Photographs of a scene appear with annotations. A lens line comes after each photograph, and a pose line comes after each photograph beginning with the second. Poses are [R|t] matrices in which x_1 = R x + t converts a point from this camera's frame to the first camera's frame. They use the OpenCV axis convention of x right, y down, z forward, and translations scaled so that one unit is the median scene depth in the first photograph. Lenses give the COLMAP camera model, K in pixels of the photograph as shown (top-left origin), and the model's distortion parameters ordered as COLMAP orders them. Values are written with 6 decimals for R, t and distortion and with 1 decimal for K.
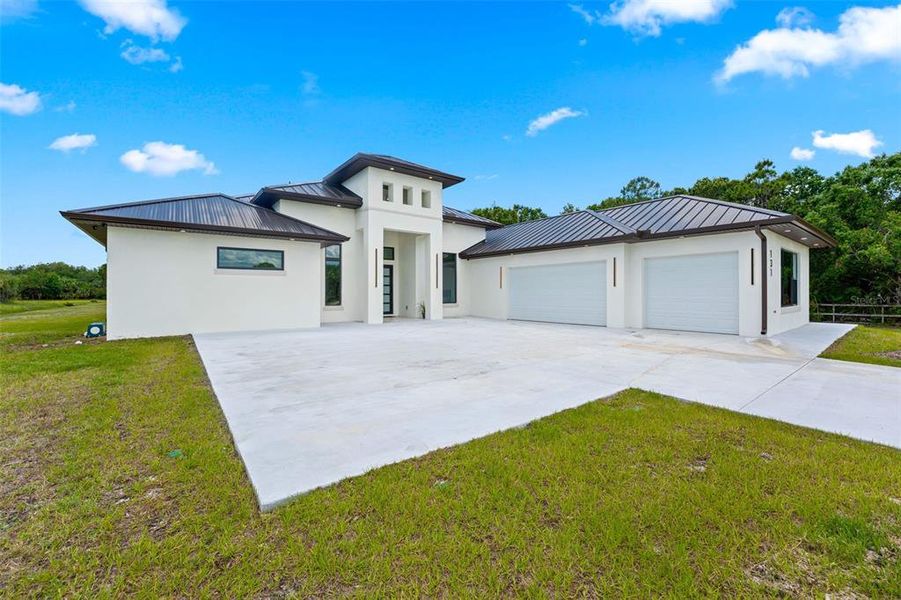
lens RADIAL K [[367.3, 0, 448.2], [0, 367.3, 290.4], [0, 0, 1]] dist [-0.017566, -0.000036]
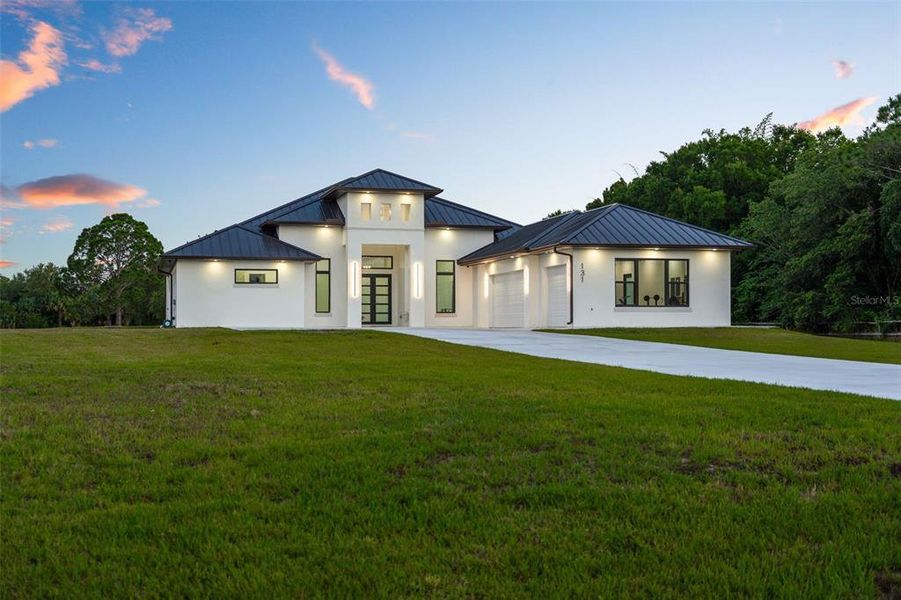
lens RADIAL K [[1139.4, 0, 450.5], [0, 1139.4, 300.0], [0, 0, 1]] dist [-0.002712, 0.038146]
pose [[0.928959, -0.011318, -0.370010, 1.213286], [0.004660, 0.999811, -0.018883, 0.062574], [0.370154, 0.015818, 0.928836, -1.904234]]
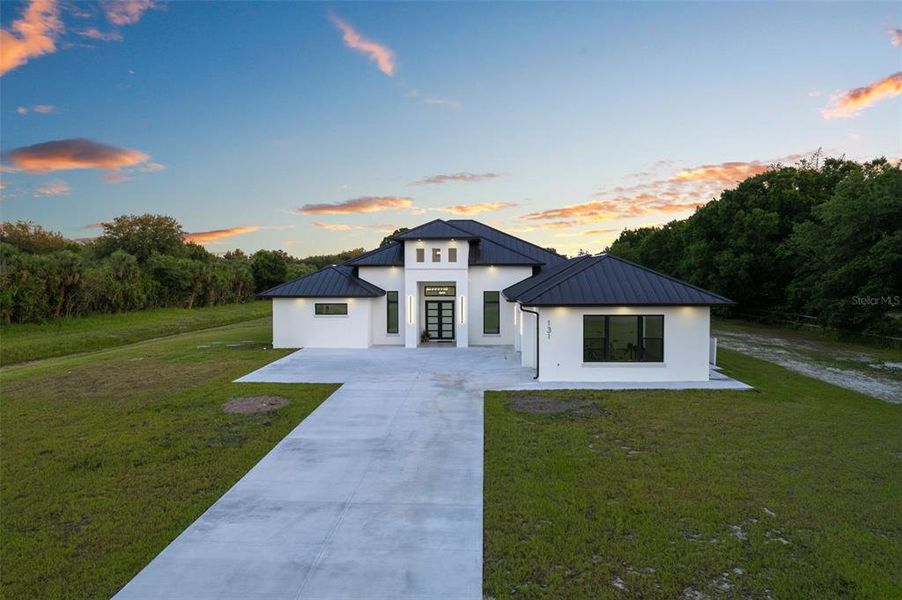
lens RADIAL K [[609.0, 0, 451.8], [0, 609.0, 286.7], [0, 0, 1]] dist [-0.034258, 0.005531]
pose [[0.762950, 0.012982, -0.646327, 1.285405], [0.006617, 0.999589, 0.027888, -0.188831], [0.646423, -0.025554, 0.762551, -0.633782]]
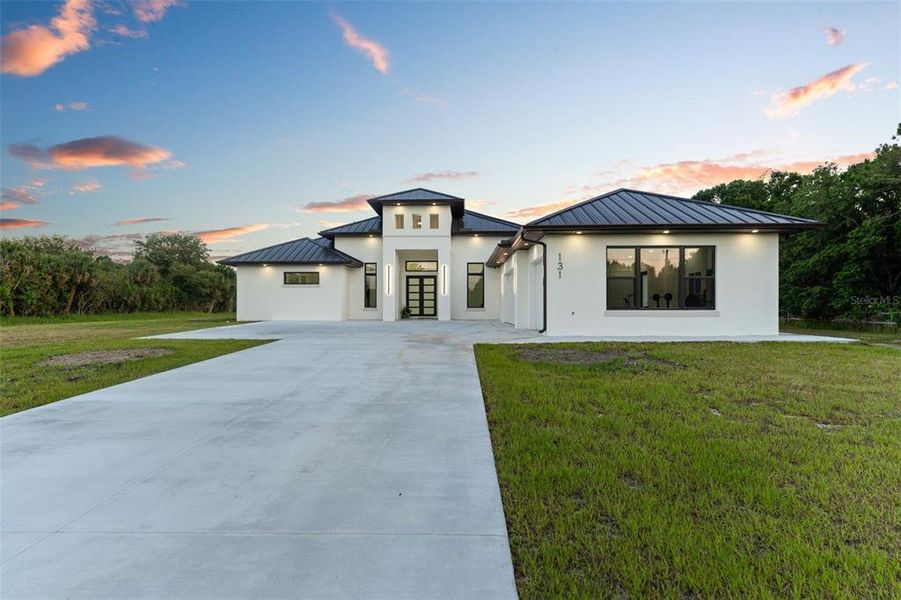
lens RADIAL K [[453.9, 0, 450.5], [0, 453.9, 300.0], [0, 0, 1]] dist [0.002145, -0.000007]
pose [[0.779409, -0.003395, -0.626506, 0.883642], [0.003617, 0.999993, -0.000919, 0.013029], [0.626505, -0.001550, 0.779416, -0.134475]]
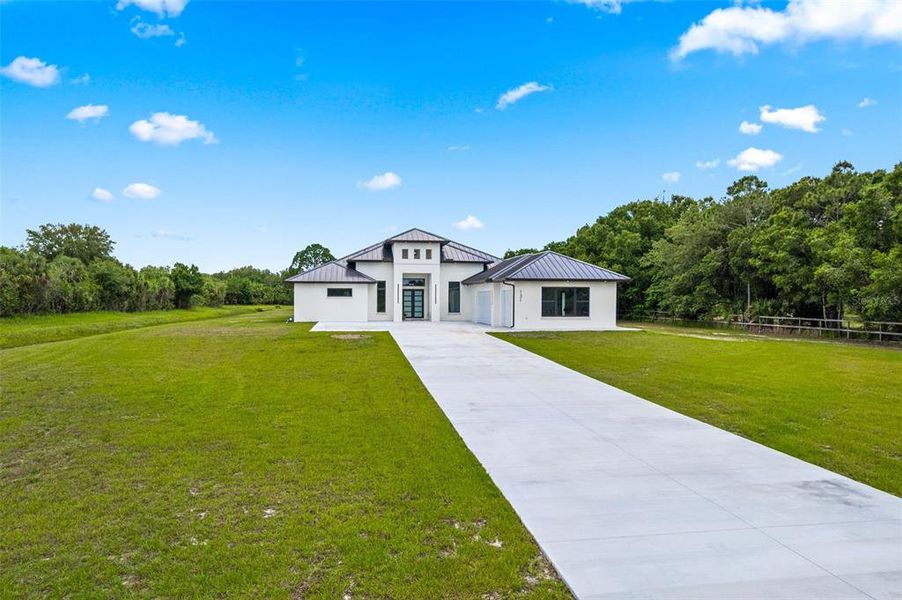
lens RADIAL K [[602.3, 0, 439.5], [0, 602.3, 301.8], [0, 0, 1]] dist [-0.040823, 0.001001]
pose [[0.874862, 0.009280, -0.484284, 1.350807], [-0.002953, 0.999900, 0.013825, -0.054231], [0.484363, -0.010665, 0.874802, -1.484529]]
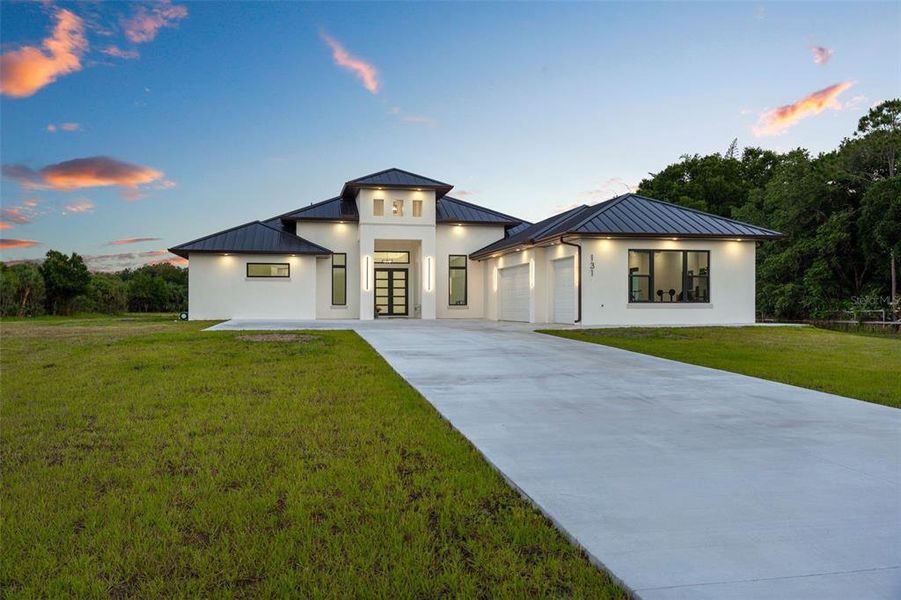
lens RADIAL K [[719.3, 0, 450.5], [0, 719.3, 300.0], [0, 0, 1]] dist [0.006616, -0.004941]
pose [[0.901772, -0.003029, -0.432201, 0.911891], [0.002645, 0.999995, -0.001488, 0.025910], [0.432204, 0.000199, 0.901776, -0.851518]]
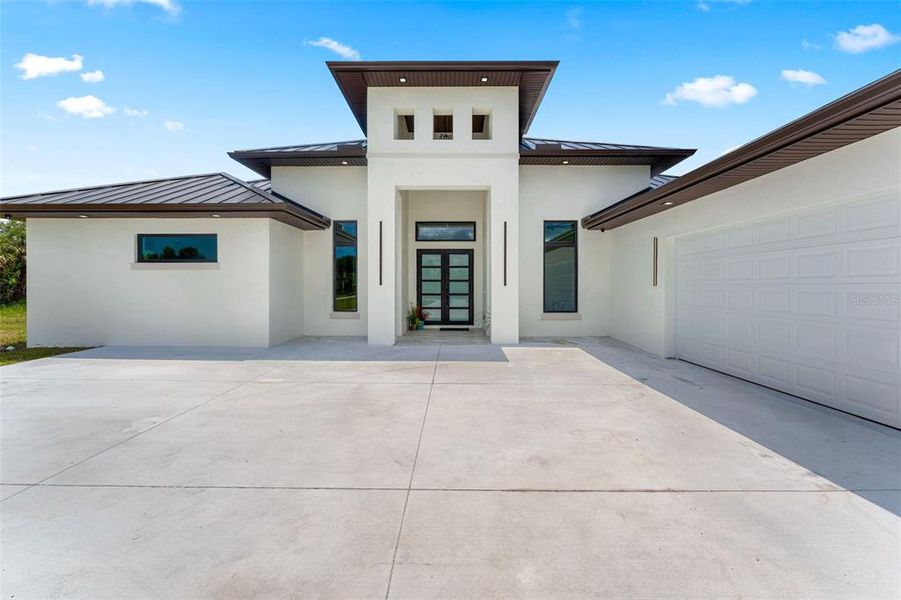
lens RADIAL K [[367.3, 0, 448.2], [0, 367.3, 290.4], [0, 0, 1]] dist [-0.017566, -0.000036]
pose [[0.787613, 0.010318, -0.616084, 0.230882], [0.002872, 0.999787, 0.020416, -0.011016], [0.616164, -0.017849, 0.787416, 0.507556]]
